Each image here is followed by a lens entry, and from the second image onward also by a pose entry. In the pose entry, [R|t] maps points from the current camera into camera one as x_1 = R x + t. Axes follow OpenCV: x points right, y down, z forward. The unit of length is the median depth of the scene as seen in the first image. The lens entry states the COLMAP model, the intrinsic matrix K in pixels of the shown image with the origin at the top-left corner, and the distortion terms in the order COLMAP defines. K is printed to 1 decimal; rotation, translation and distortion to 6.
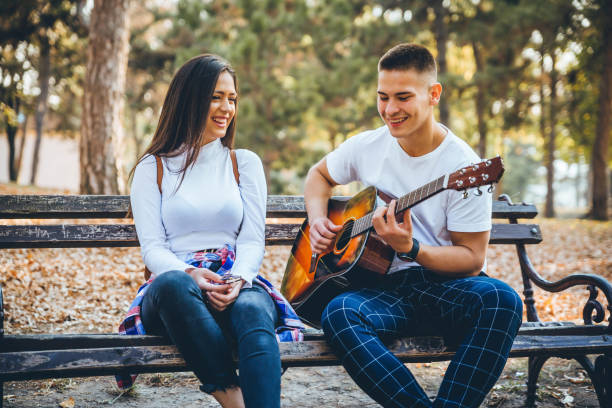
lens RADIAL K [[1127.0, 0, 304.9], [0, 1127.0, 204.6], [0, 0, 1]] dist [0.214616, 0.000000]
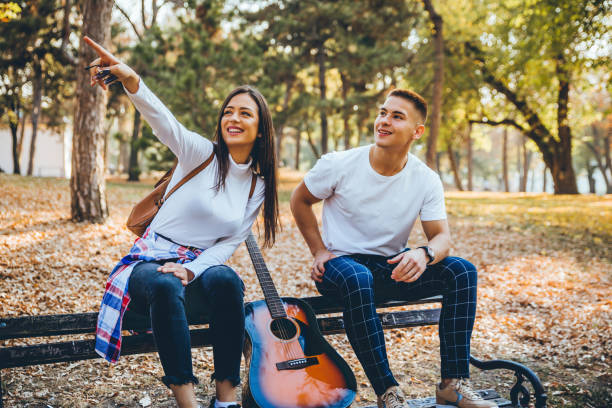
lens RADIAL K [[758.7, 0, 303.1], [0, 758.7, 207.5], [0, 0, 1]] dist [0.090532, 0.000000]
pose [[0.994203, -0.008919, 0.107152, -0.025622], [0.003472, 0.998697, 0.050910, -0.059316], [-0.107466, -0.050243, 0.992938, 0.087789]]
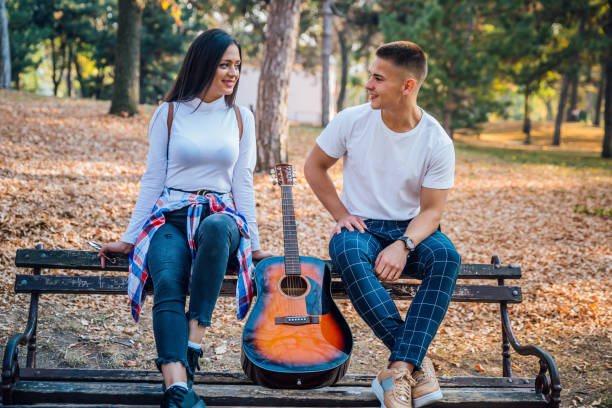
lens RADIAL K [[890.8, 0, 307.2], [0, 890.8, 203.0], [0, 0, 1]] dist [0.108158, 0.000000]
pose [[0.973802, 0.056404, -0.220292, 0.084494], [-0.035122, 0.994432, 0.099356, -0.064752], [0.224670, -0.089016, 0.970361, 0.042581]]
